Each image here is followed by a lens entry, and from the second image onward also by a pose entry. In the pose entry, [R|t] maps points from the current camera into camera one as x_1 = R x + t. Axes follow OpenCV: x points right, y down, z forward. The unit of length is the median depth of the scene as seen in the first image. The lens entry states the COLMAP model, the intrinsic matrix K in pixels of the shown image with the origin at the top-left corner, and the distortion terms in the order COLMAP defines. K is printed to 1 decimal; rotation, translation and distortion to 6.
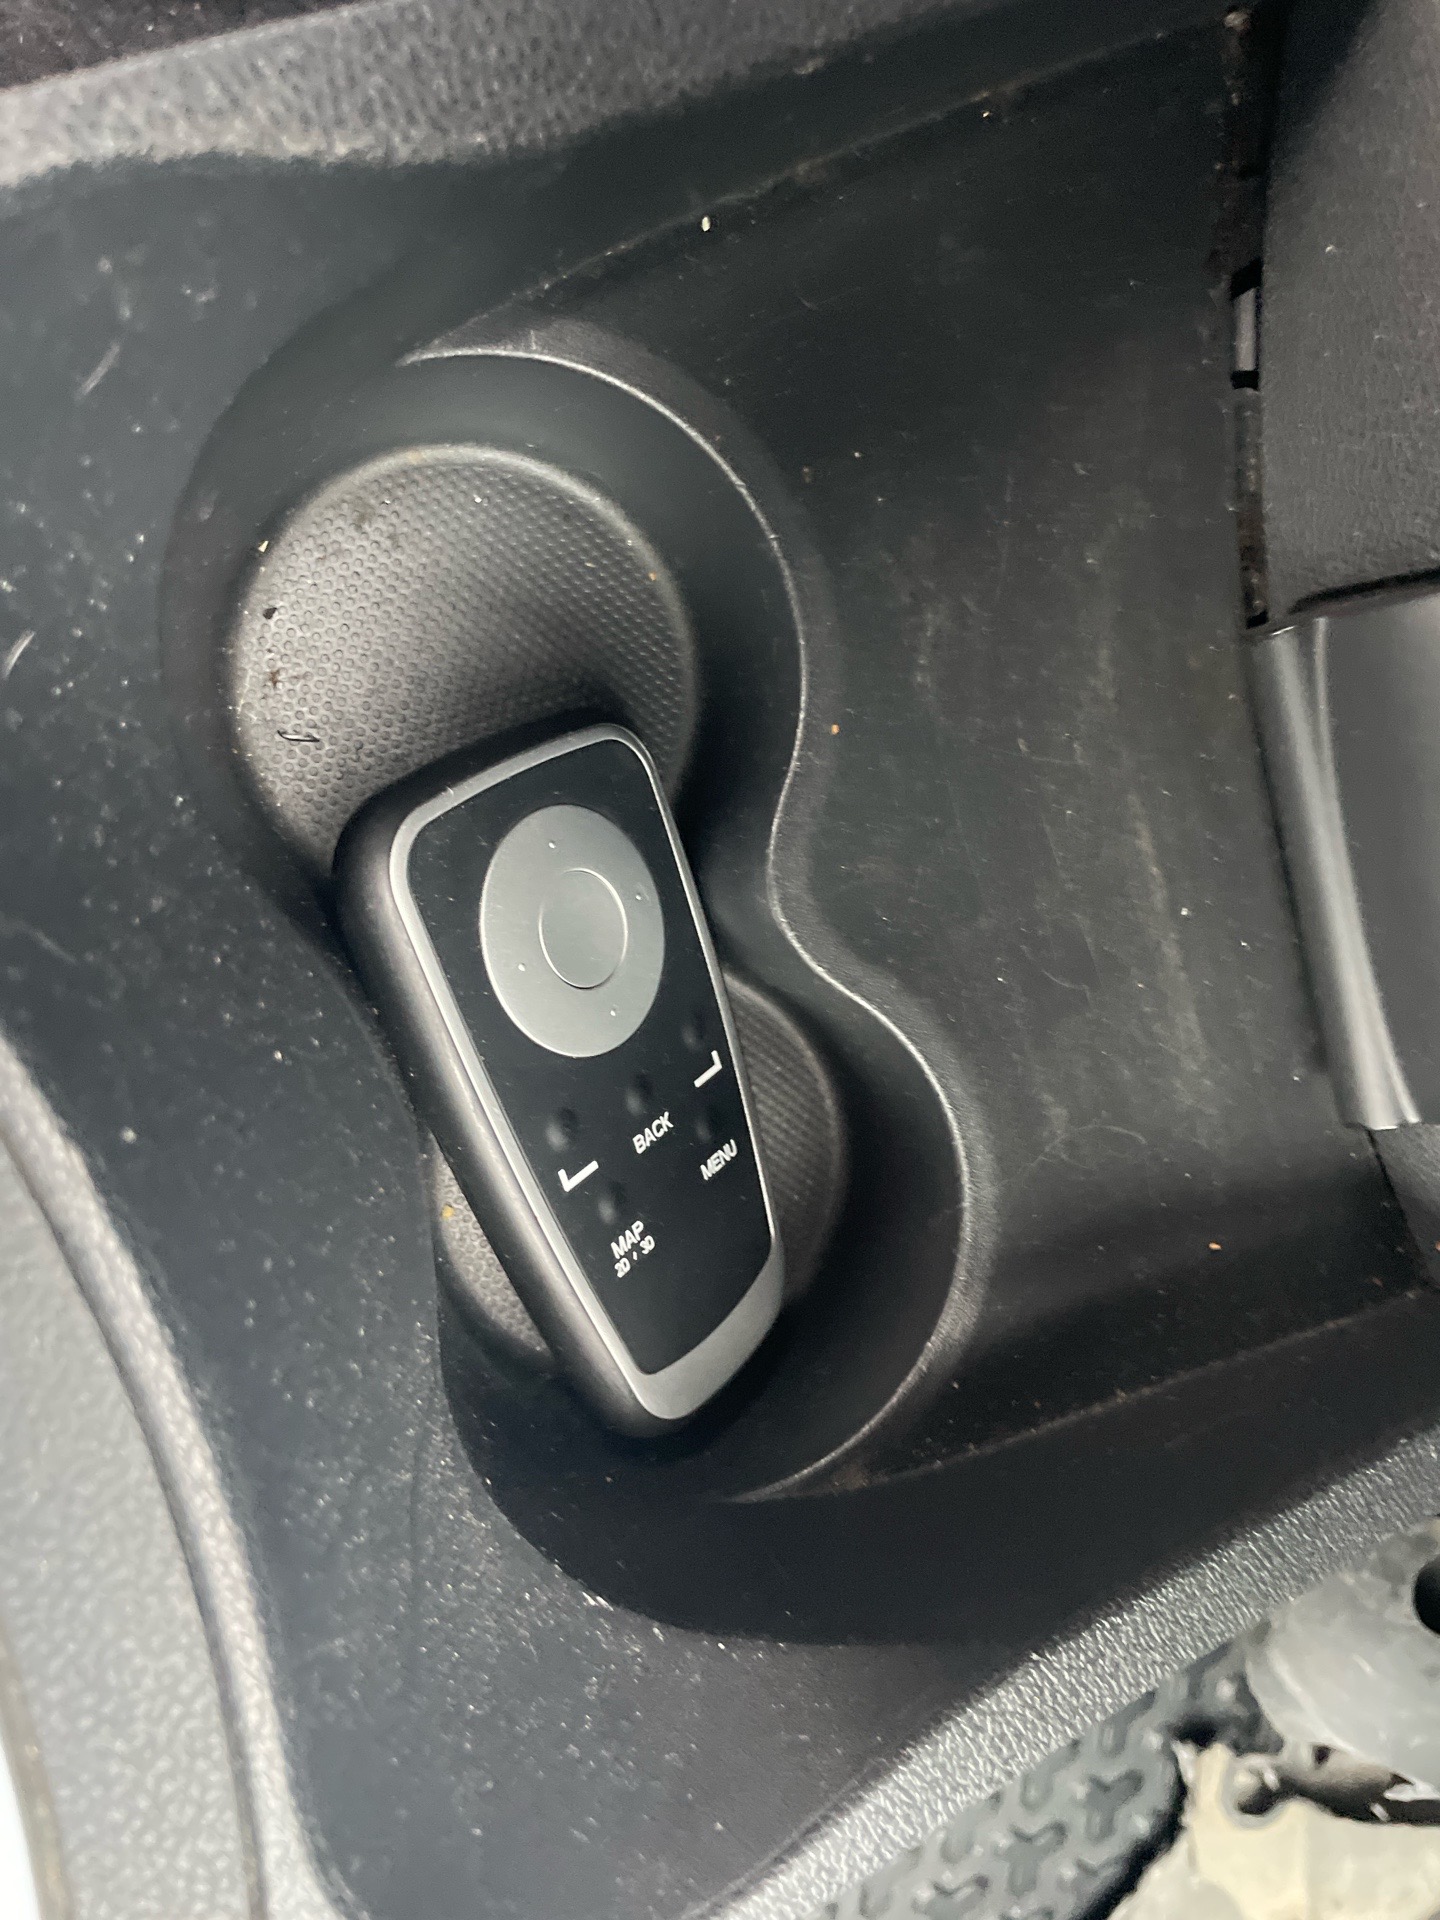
lens RADIAL K [[1457.4, 0, 735.9], [0, 1457.4, 974.4], [0, 0, 1]] dist [0.072483, -0.096061]
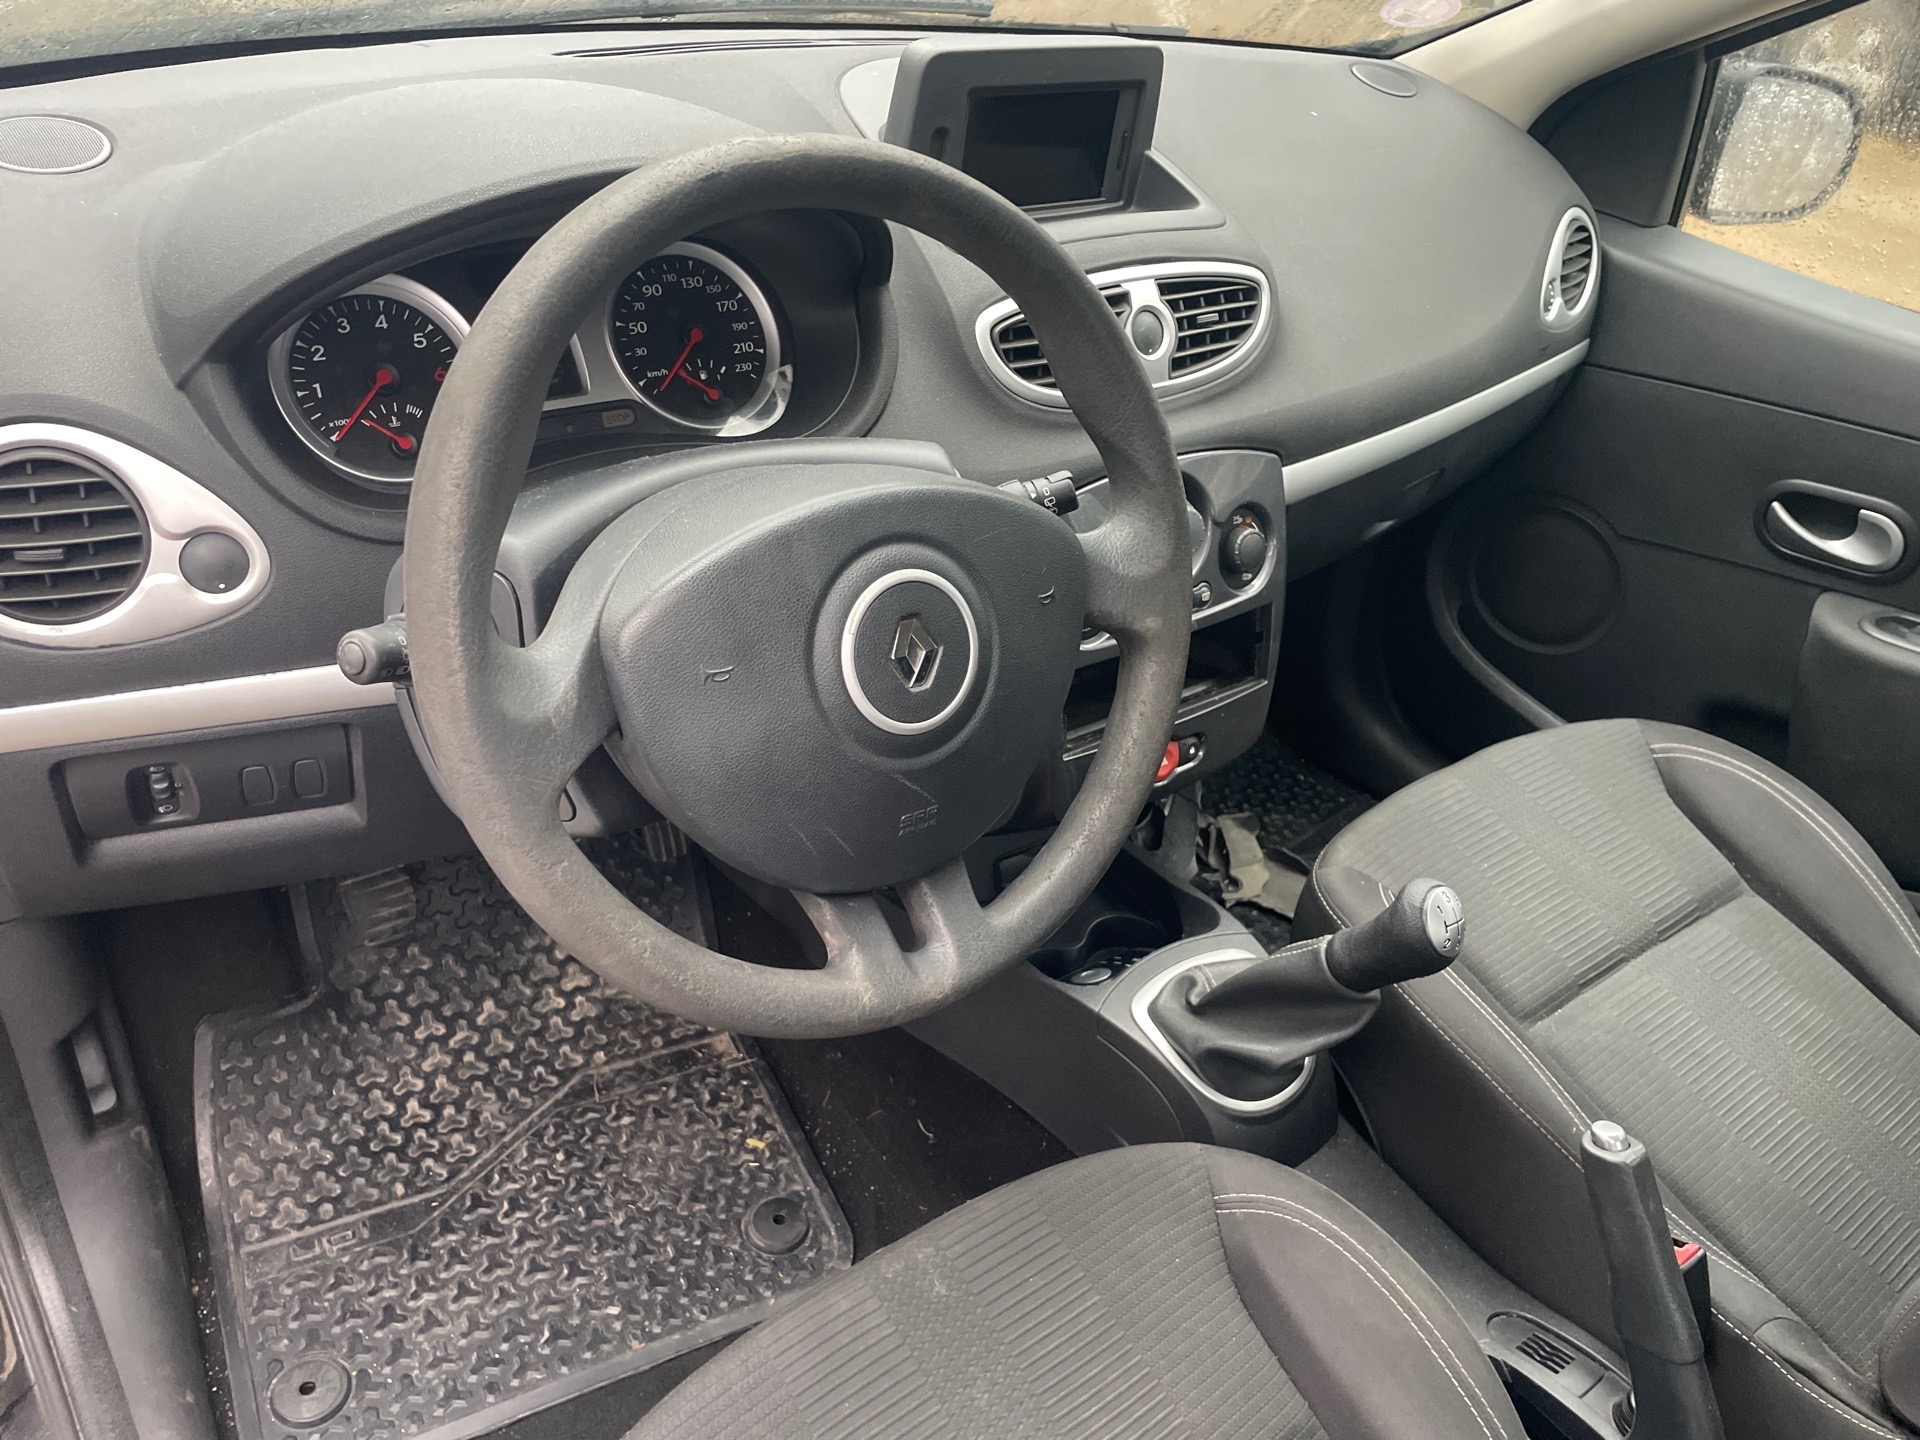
lens RADIAL K [[1457.4, 0, 962.6], [0, 1457.4, 726.5], [0, 0, 1]] dist [0.072483, -0.096061]
pose [[-0.269945, -0.794881, 0.543410, -1.001262], [0.959594, -0.175537, 0.219921, -0.696230], [-0.079423, 0.580820, 0.810148, -1.844560]]
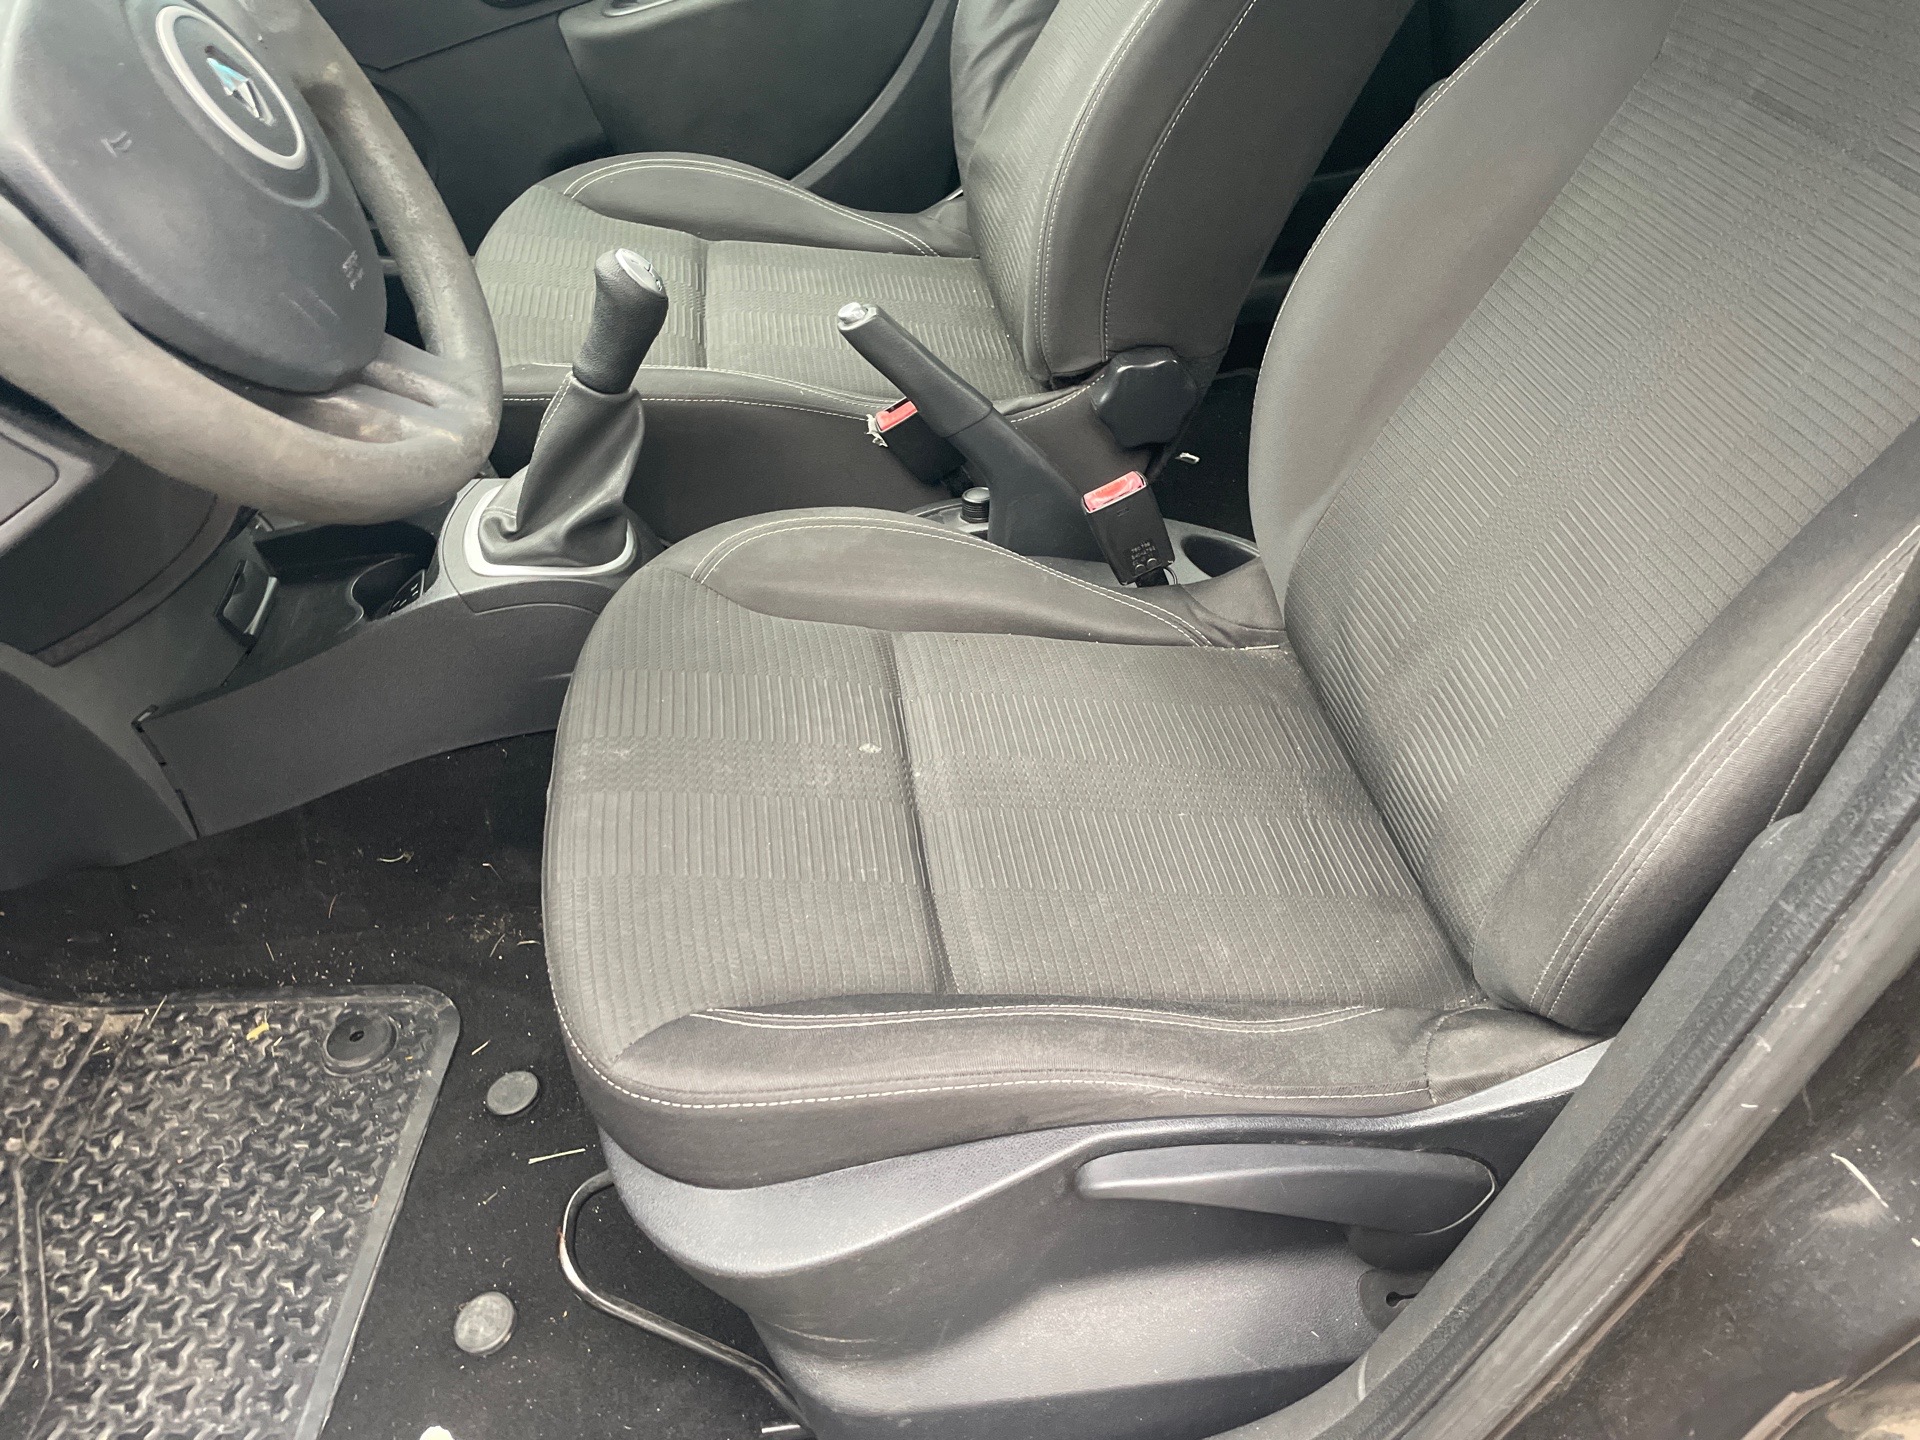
lens RADIAL K [[1457.4, 0, 973.1], [0, 1457.4, 710.2], [0, 0, 1]] dist [0.072483, -0.096061]
pose [[-0.956181, -0.291354, -0.028827, -0.929589], [0.205083, -0.736796, 0.644262, -1.495808], [-0.208948, 0.610119, 0.764262, -1.572487]]
